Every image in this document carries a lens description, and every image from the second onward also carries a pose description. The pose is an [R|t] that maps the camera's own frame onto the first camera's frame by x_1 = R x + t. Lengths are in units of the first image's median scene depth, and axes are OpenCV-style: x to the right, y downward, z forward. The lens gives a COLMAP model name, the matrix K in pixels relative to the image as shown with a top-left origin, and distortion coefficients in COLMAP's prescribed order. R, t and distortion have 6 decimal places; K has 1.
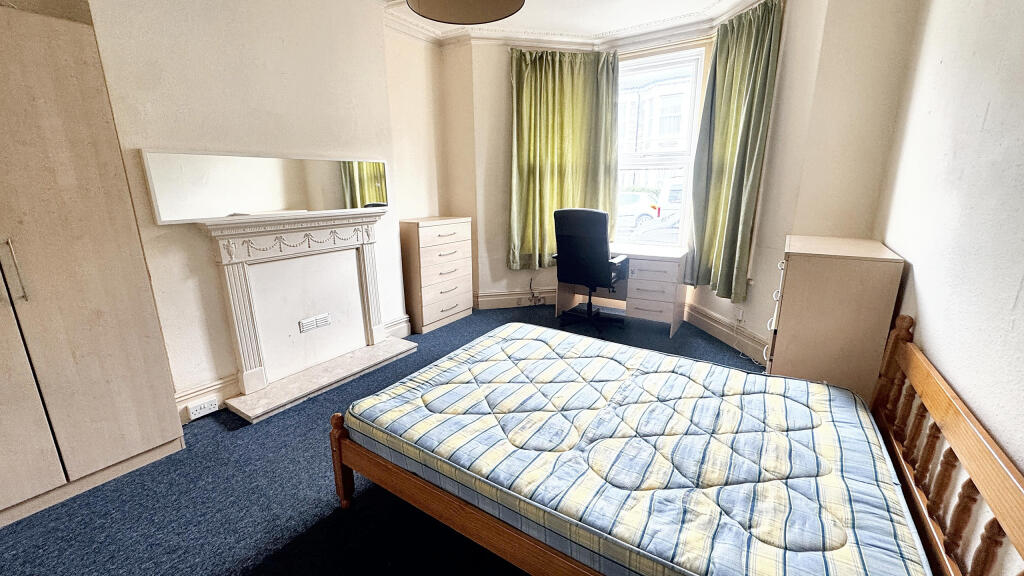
lens RADIAL K [[406.1, 0, 513.5], [0, 406.1, 290.5], [0, 0, 1]] dist [-0.000845, 0.000098]
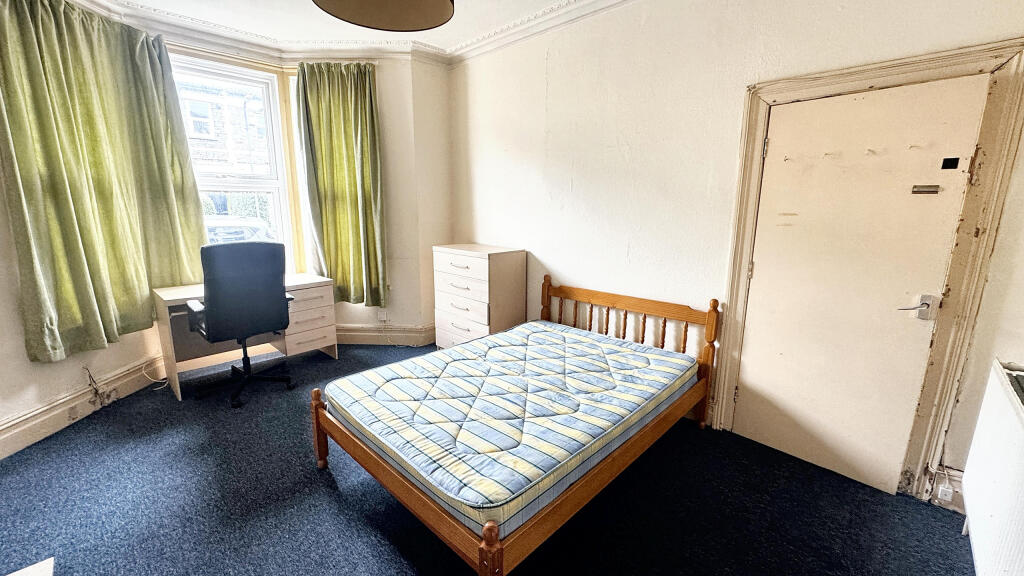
lens RADIAL K [[406.1, 0, 512.7], [0, 406.1, 287.6], [0, 0, 1]] dist [-0.000845, 0.000098]
pose [[0.190422, -0.189292, 0.963280, -0.513509], [0.239055, 0.960638, 0.141517, -0.100645], [-0.952152, 0.203329, 0.228177, 0.338489]]
